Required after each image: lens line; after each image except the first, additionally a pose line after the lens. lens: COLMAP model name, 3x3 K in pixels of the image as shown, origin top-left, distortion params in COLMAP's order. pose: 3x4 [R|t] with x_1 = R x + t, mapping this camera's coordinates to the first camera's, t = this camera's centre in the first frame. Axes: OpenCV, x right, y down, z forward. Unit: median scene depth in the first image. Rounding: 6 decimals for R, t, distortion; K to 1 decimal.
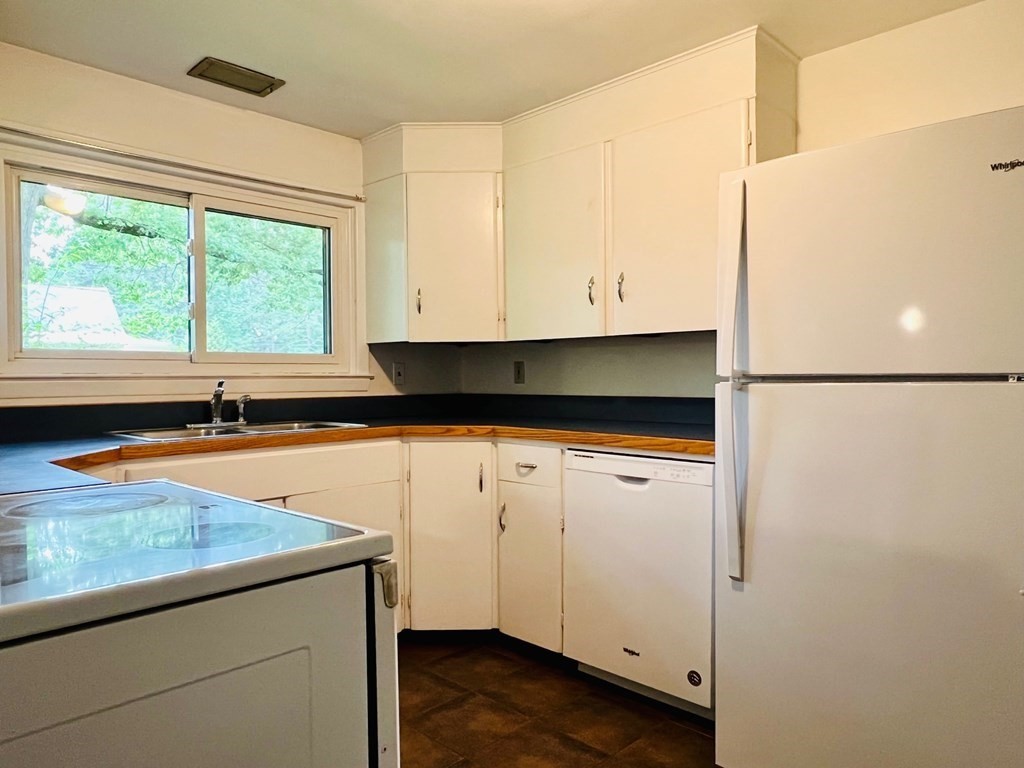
lens RADIAL K [[696.6, 0, 514.3], [0, 696.6, 380.4], [0, 0, 1]] dist [-0.001313, -0.006649]
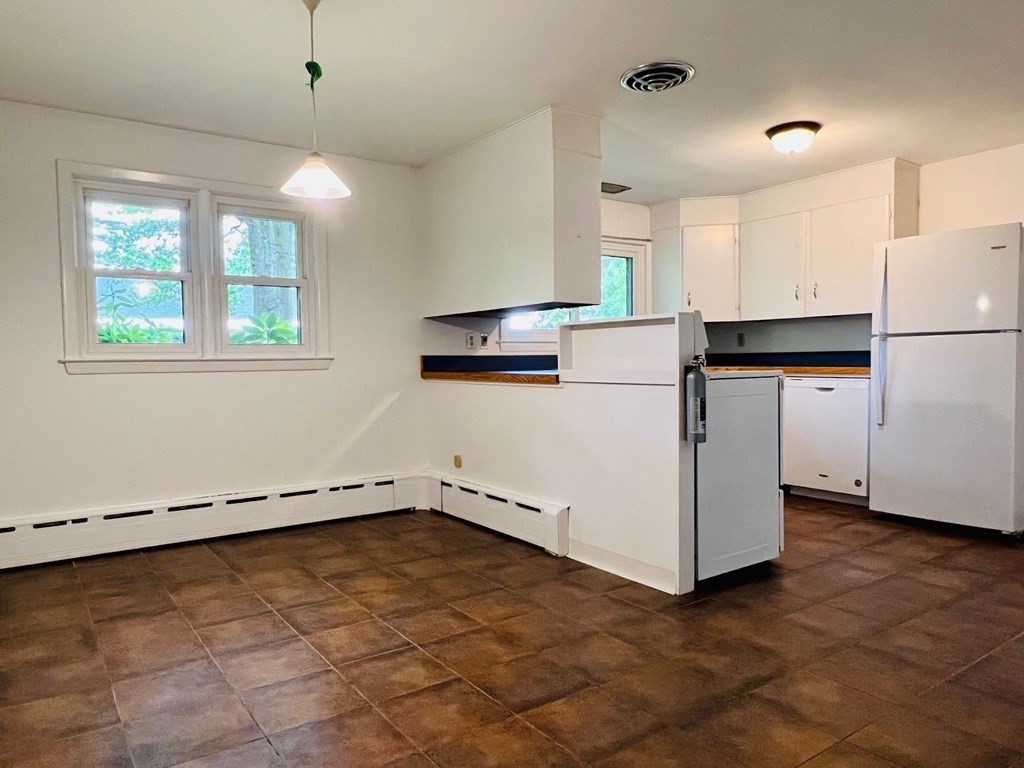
lens RADIAL K [[696.6, 0, 505.9], [0, 696.6, 388.1], [0, 0, 1]] dist [-0.001313, -0.006649]
pose [[0.981359, 0.000166, -0.192183, -0.361367], [0.006726, 0.999357, 0.035209, 0.066171], [0.192065, -0.035845, 0.980727, -1.186246]]
